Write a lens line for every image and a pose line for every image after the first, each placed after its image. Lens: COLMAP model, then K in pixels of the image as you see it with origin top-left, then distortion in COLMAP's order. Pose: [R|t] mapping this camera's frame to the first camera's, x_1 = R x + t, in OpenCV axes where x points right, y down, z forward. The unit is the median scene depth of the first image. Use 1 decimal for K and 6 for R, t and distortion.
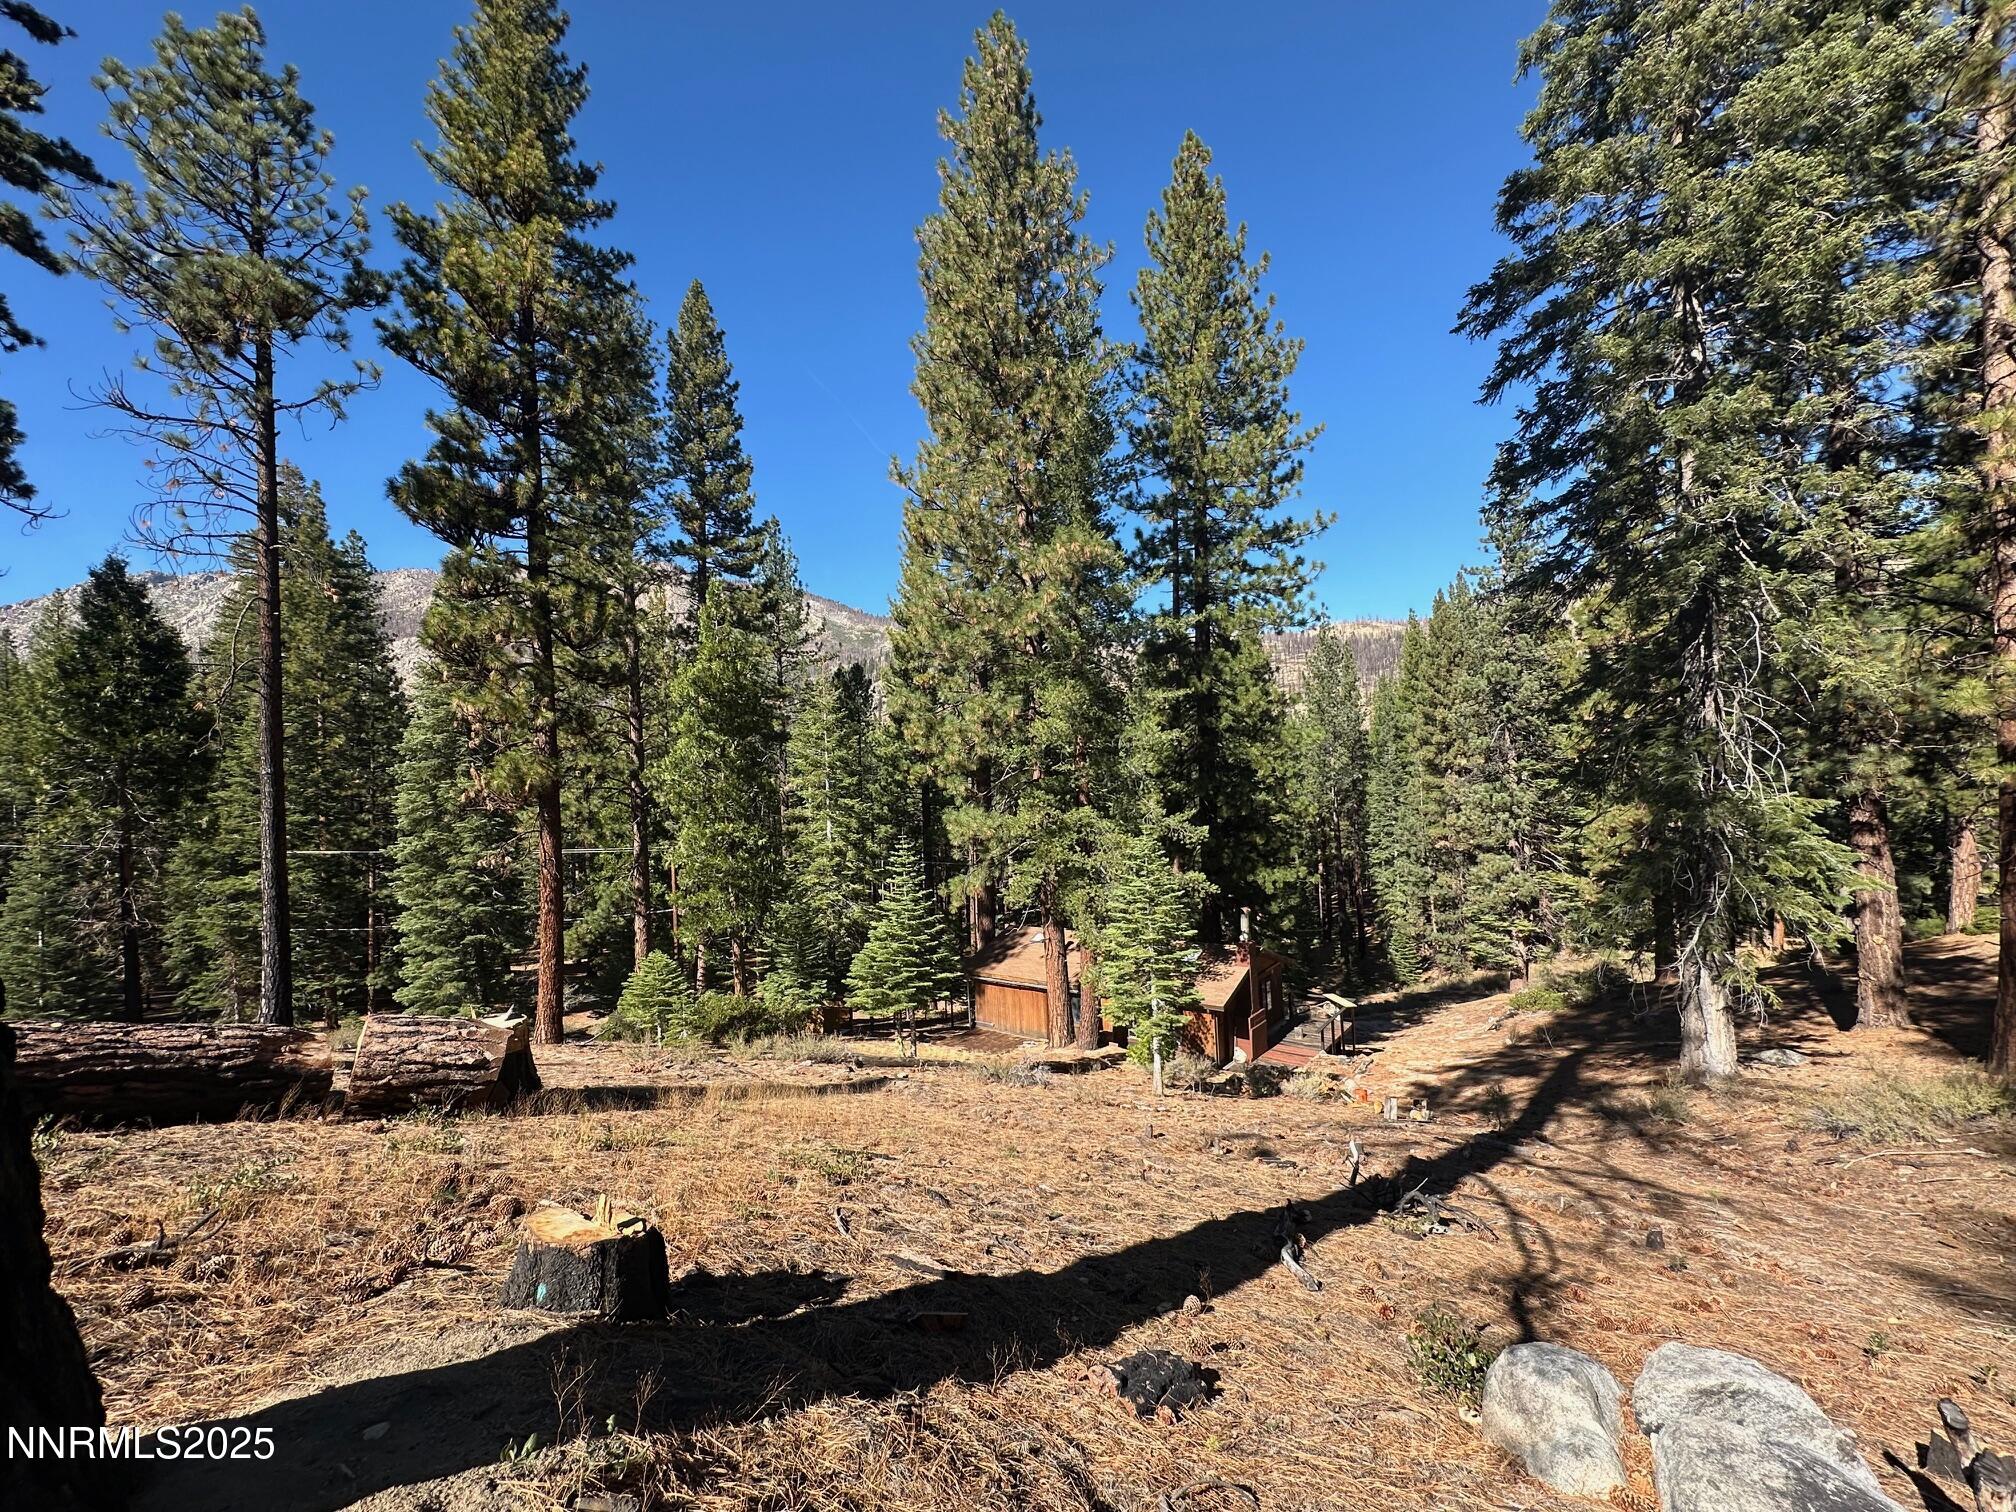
lens RADIAL K [[822.6, 0, 1008.2], [0, 822.6, 757.4], [0, 0, 1]] dist [-0.003367, -0.000086]
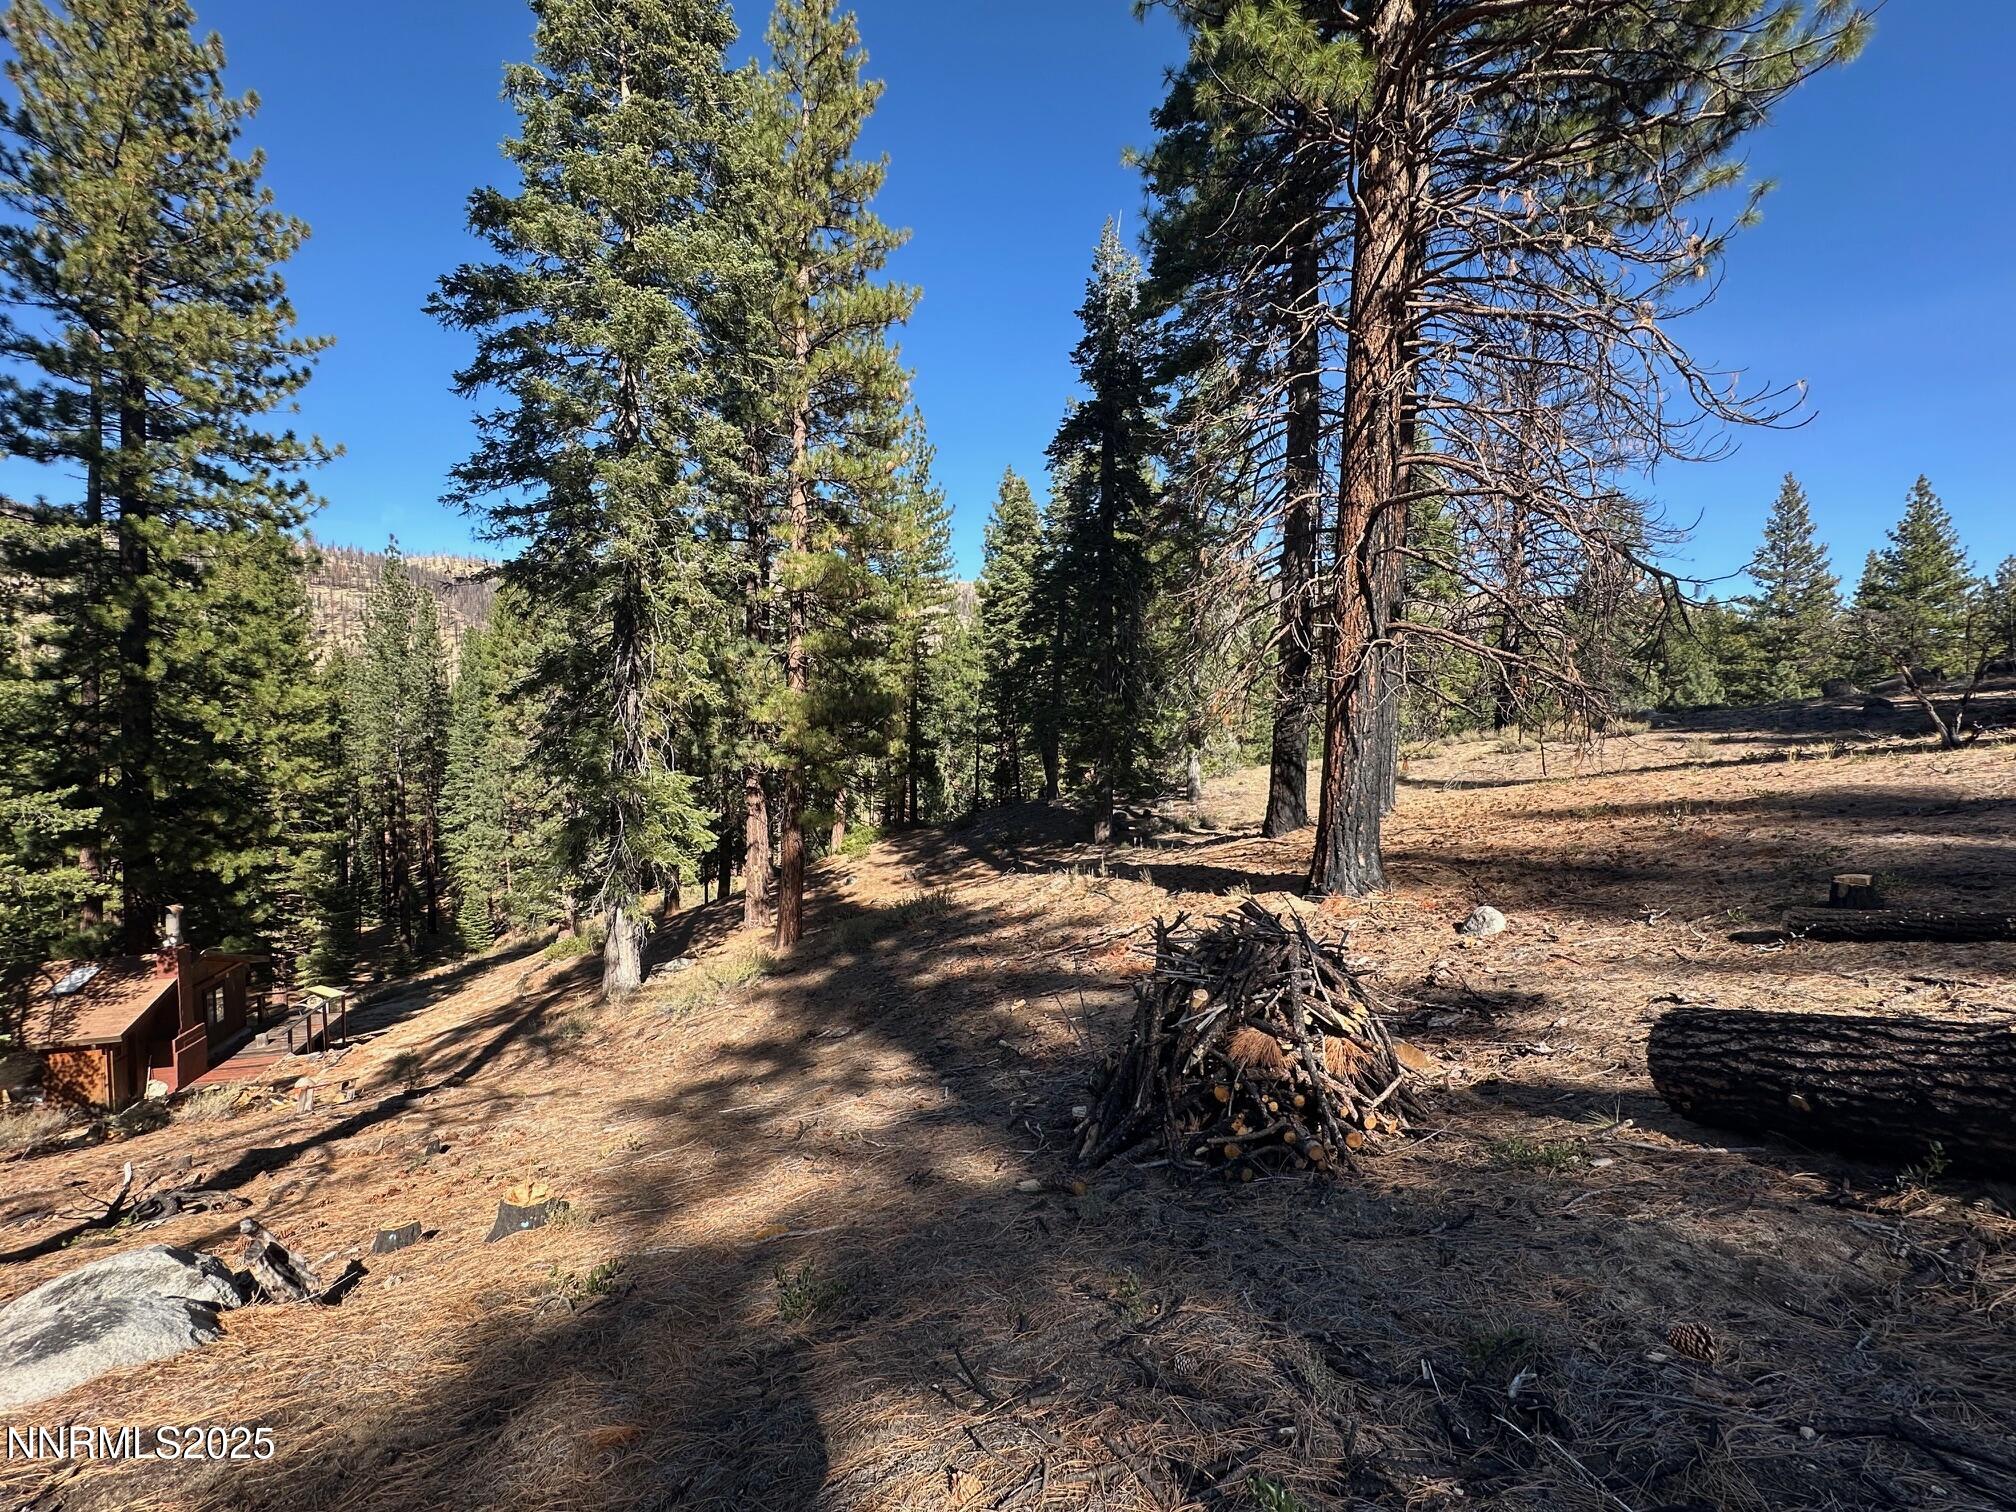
lens RADIAL K [[822.6, 0, 1008.0], [0, 822.6, 756.0], [0, 0, 1]] dist [-0.003367, -0.000086]
pose [[0.551897, 0.007652, 0.833877, 0.061760], [-0.049906, 0.998469, 0.023868, -0.020889], [-0.832418, -0.054788, 0.551433, -0.103118]]
